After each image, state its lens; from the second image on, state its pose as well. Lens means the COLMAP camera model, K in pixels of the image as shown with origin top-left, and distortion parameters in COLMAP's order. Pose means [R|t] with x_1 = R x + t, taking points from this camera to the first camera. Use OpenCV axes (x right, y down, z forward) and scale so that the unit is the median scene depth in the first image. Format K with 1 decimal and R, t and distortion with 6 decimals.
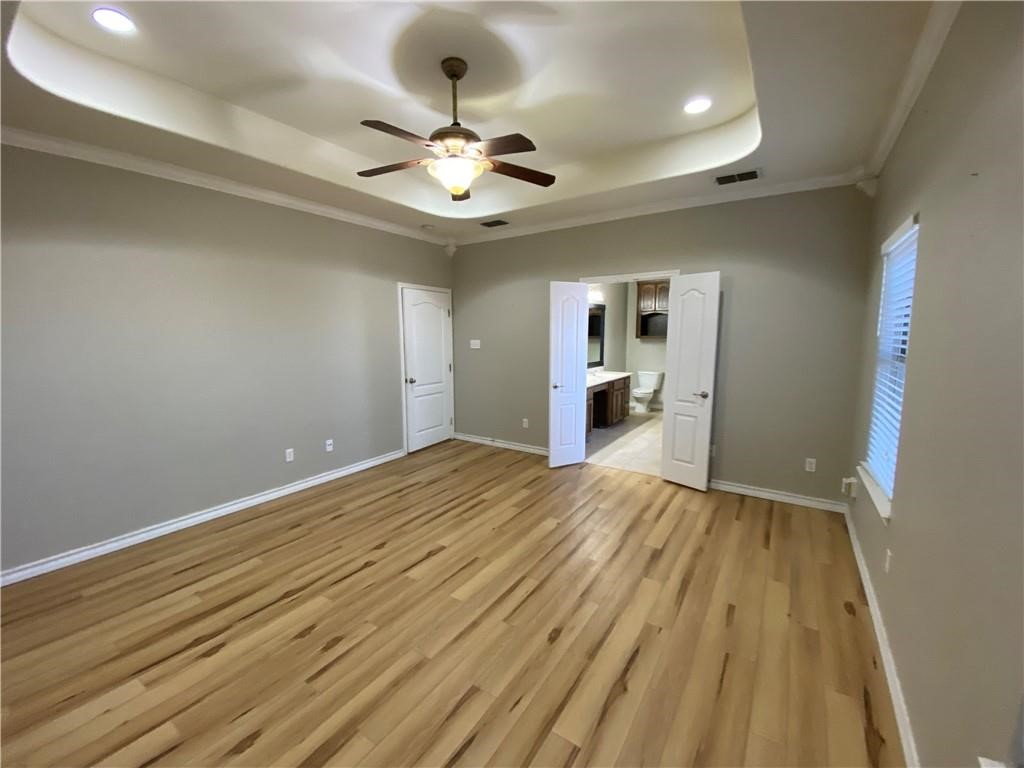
lens RADIAL K [[411.2, 0, 512.3], [0, 411.2, 378.8], [0, 0, 1]] dist [-0.012737, -0.000915]
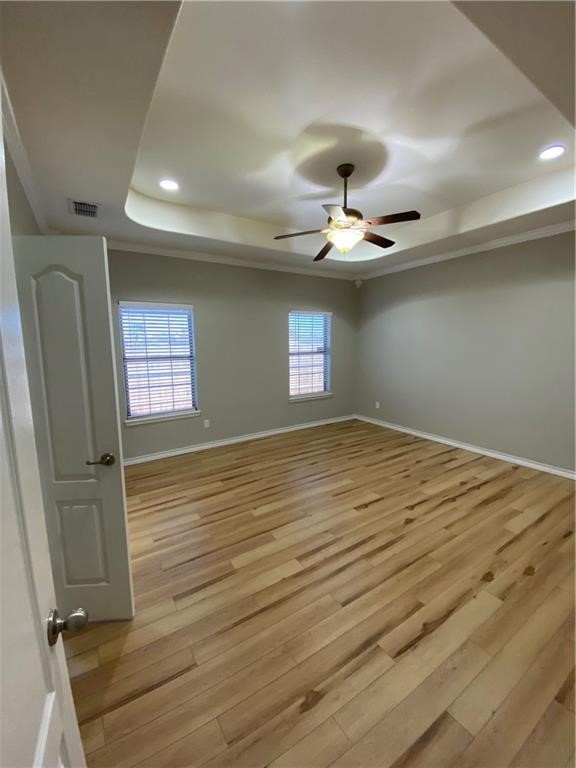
lens RADIAL K [[308.4, 0, 289.6], [0, 308.4, 385.8], [0, 0, 1]] dist [-0.012737, -0.000915]
pose [[-0.917520, -0.035156, 0.396132, -0.311970], [0.069302, 0.966710, 0.246310, -0.196009], [-0.391604, 0.253447, -0.884540, 1.651069]]
